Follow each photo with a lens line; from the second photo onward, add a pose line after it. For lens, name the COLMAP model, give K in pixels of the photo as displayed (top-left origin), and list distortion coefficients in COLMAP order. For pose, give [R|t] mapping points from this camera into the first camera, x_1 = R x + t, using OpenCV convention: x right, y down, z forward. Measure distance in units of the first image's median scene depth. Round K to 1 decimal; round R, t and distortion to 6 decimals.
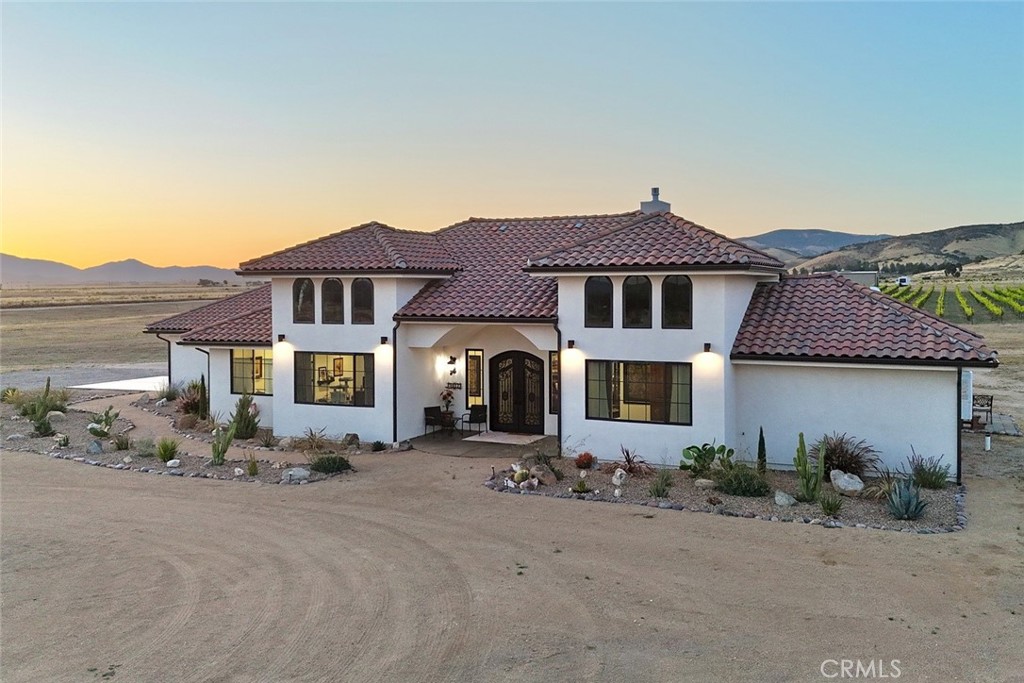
lens RADIAL K [[830.3, 0, 548.9], [0, 830.3, 340.7], [0, 0, 1]] dist [0.042316, 0.001330]
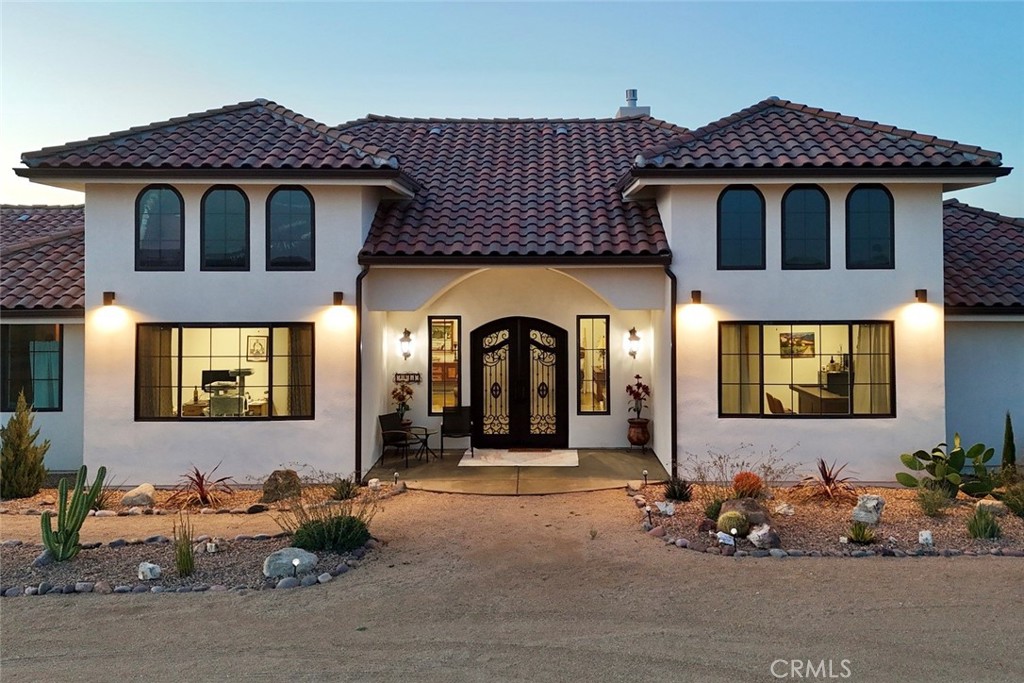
lens RADIAL K [[936.2, 0, 512.3], [0, 936.2, 301.6], [0, 0, 1]] dist [0.048815, -0.001167]
pose [[0.925171, -0.008897, 0.379446, -0.321041], [0.022811, 0.999221, -0.032190, 0.024034], [-0.378864, 0.038437, 0.924654, 0.361204]]
